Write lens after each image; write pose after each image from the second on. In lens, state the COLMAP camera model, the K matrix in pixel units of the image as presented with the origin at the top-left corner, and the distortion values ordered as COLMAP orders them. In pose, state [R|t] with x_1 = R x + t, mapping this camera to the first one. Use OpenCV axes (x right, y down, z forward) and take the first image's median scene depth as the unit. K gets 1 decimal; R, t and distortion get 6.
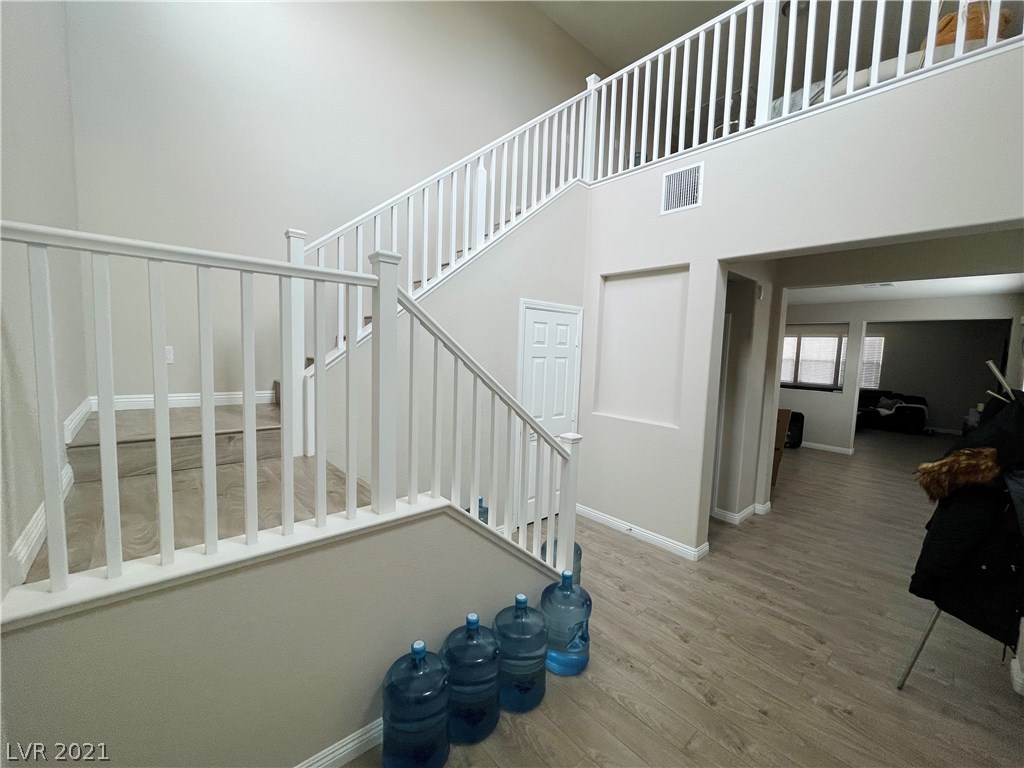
lens RADIAL K [[412.2, 0, 510.1], [0, 412.2, 384.2], [0, 0, 1]] dist [-0.004570, -0.000236]
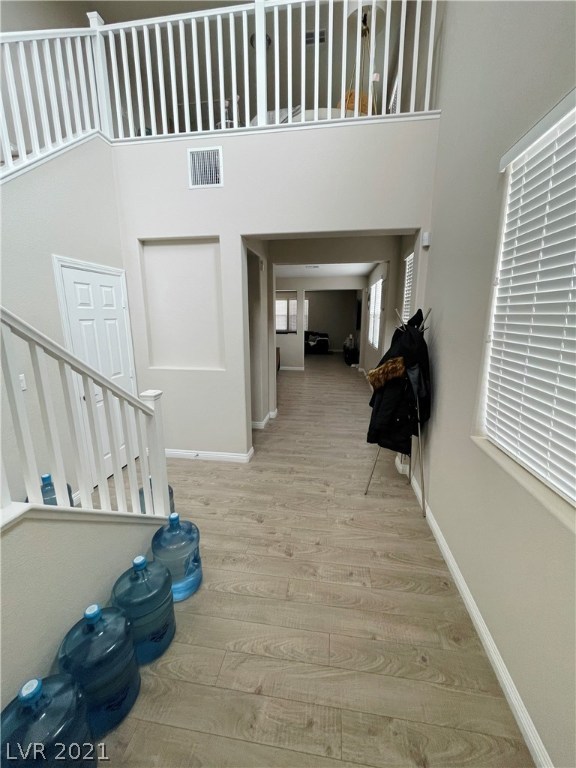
lens RADIAL K [[309.2, 0, 288.8], [0, 309.2, 382.5], [0, 0, 1]] dist [-0.000700, -0.000215]
pose [[0.762311, -0.170860, 0.624250, -0.054628], [0.080697, 0.982090, 0.170258, -0.005291], [-0.642160, -0.079415, 0.762446, 0.131557]]
